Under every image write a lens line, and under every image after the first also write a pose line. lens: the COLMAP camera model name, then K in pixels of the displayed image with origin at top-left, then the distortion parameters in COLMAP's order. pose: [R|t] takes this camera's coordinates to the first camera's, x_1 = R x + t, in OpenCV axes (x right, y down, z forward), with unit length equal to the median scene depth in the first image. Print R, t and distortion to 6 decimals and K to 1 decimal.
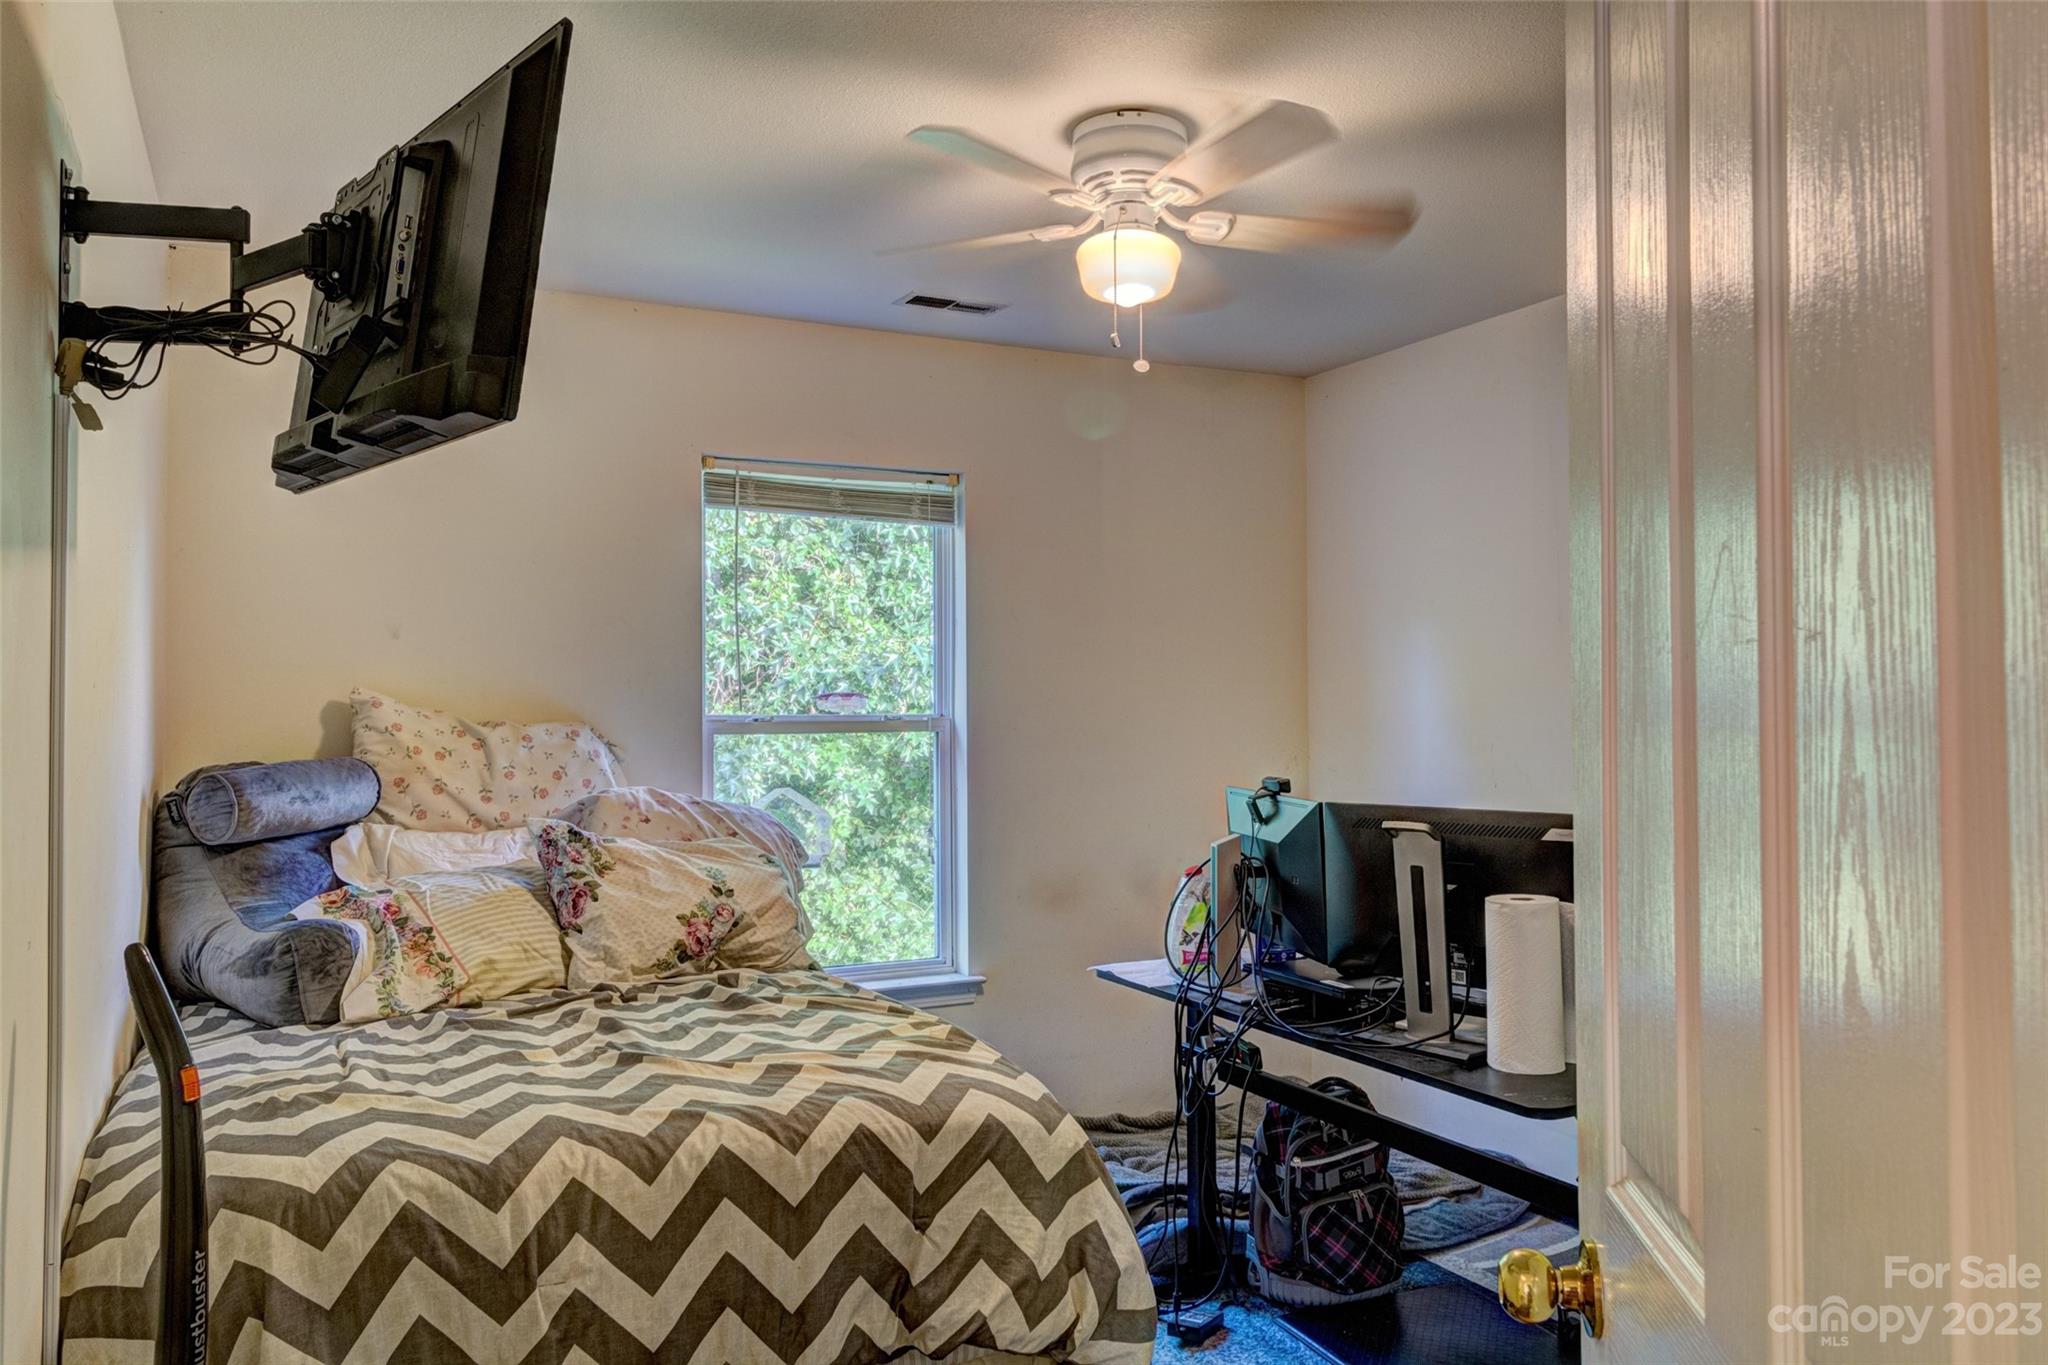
lens RADIAL K [[1470.7, 0, 1035.9], [0, 1470.7, 675.8], [0, 0, 1]] dist [0.002349, 0.000943]
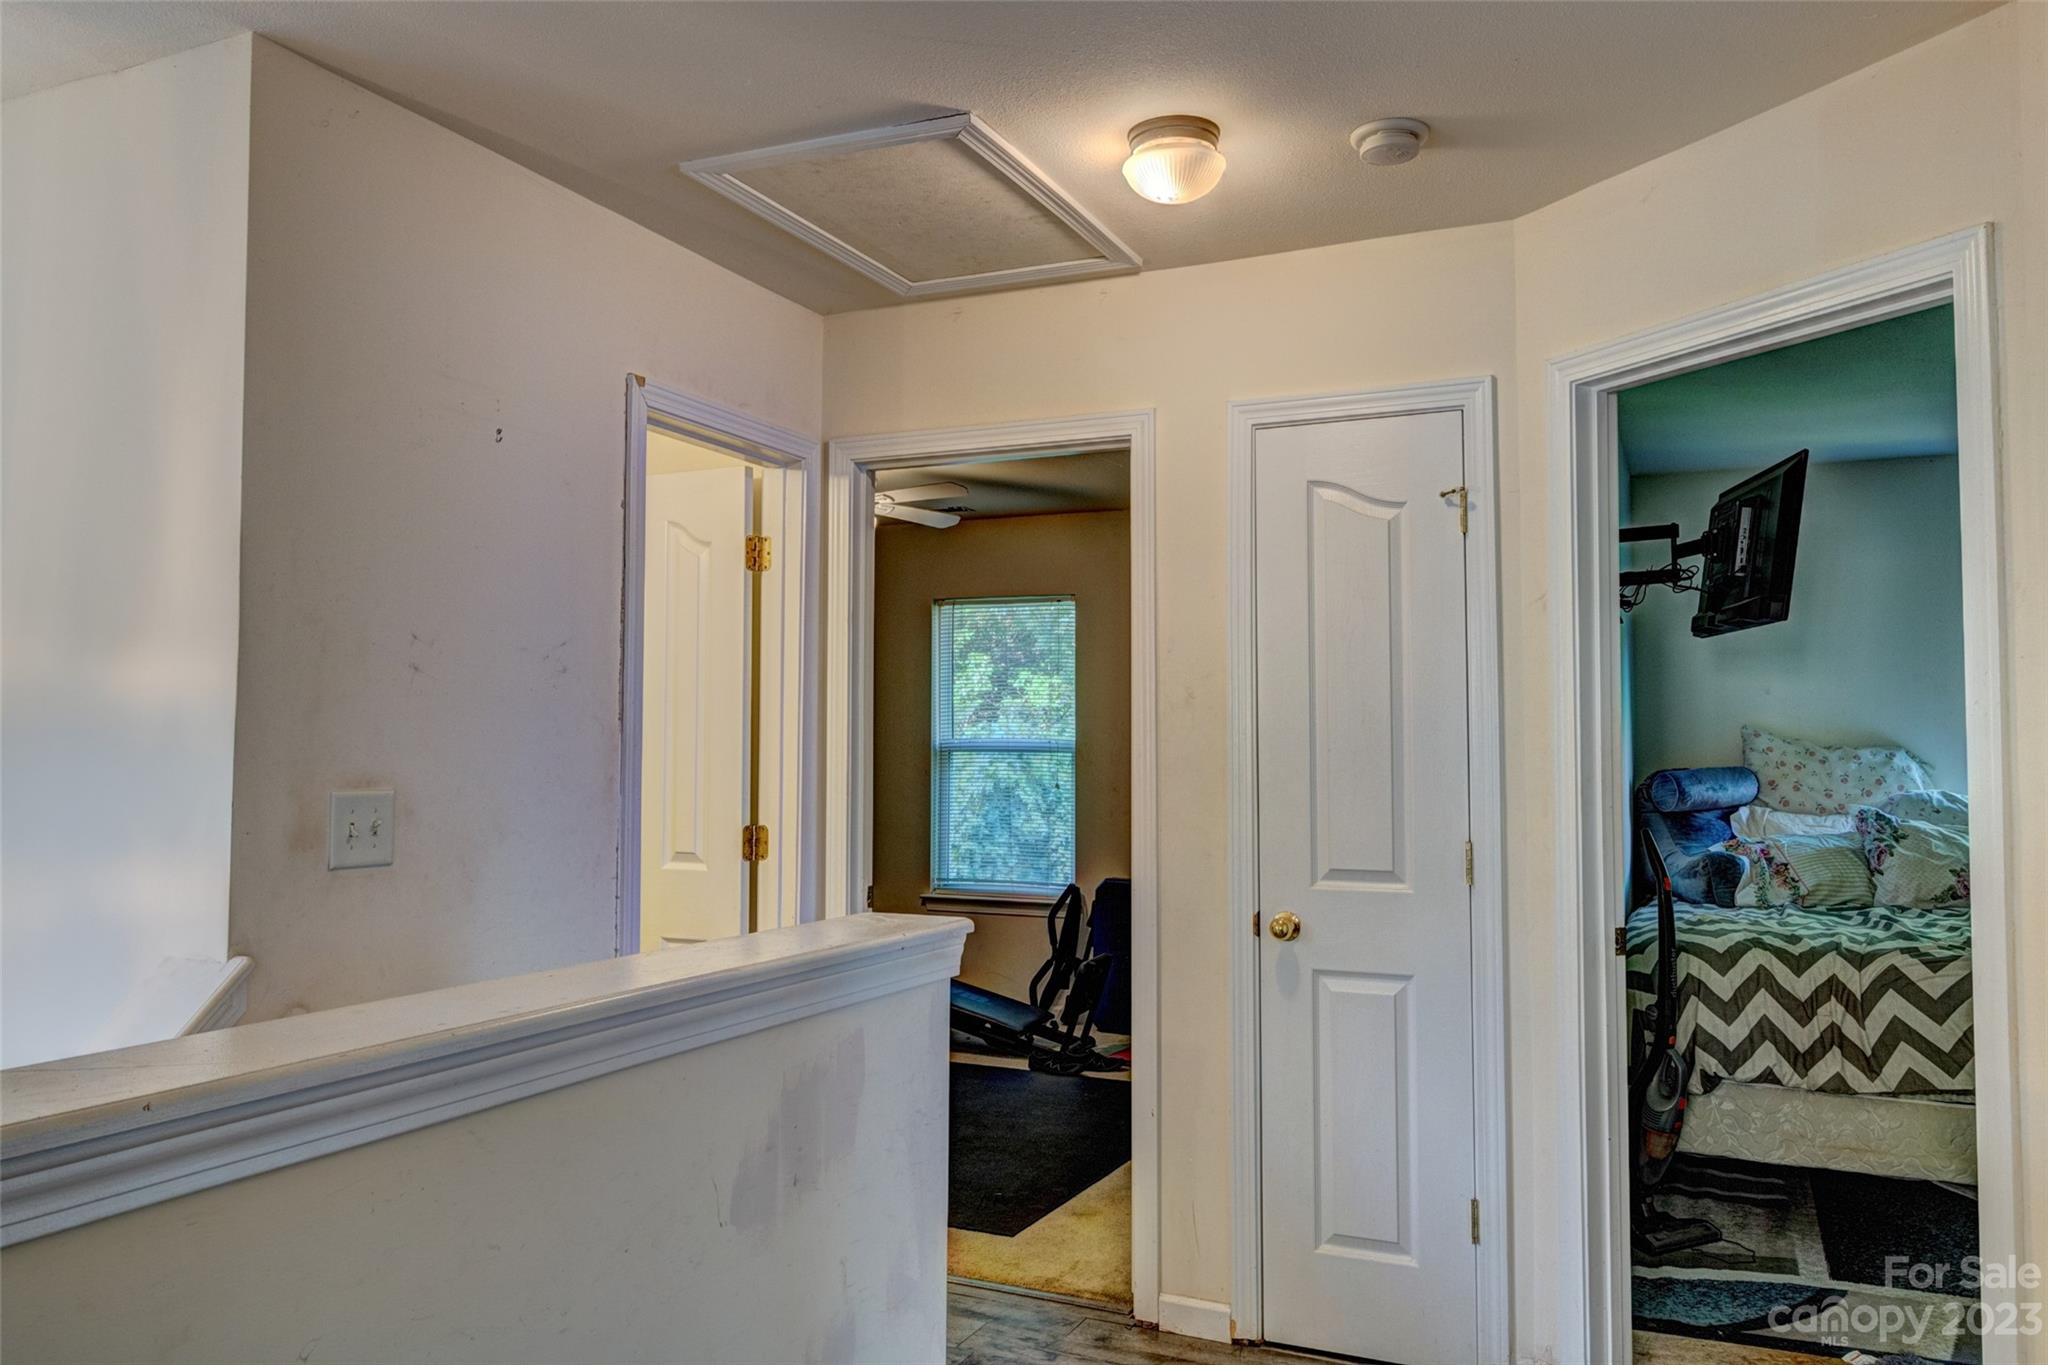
lens RADIAL K [[1470.7, 0, 1035.9], [0, 1470.7, 675.8], [0, 0, 1]] dist [0.002349, 0.000943]
pose [[0.622649, -0.035543, -0.781693, 0.394258], [0.020448, 0.999366, -0.029153, -0.018390], [0.782234, 0.002168, 0.622981, -0.761758]]
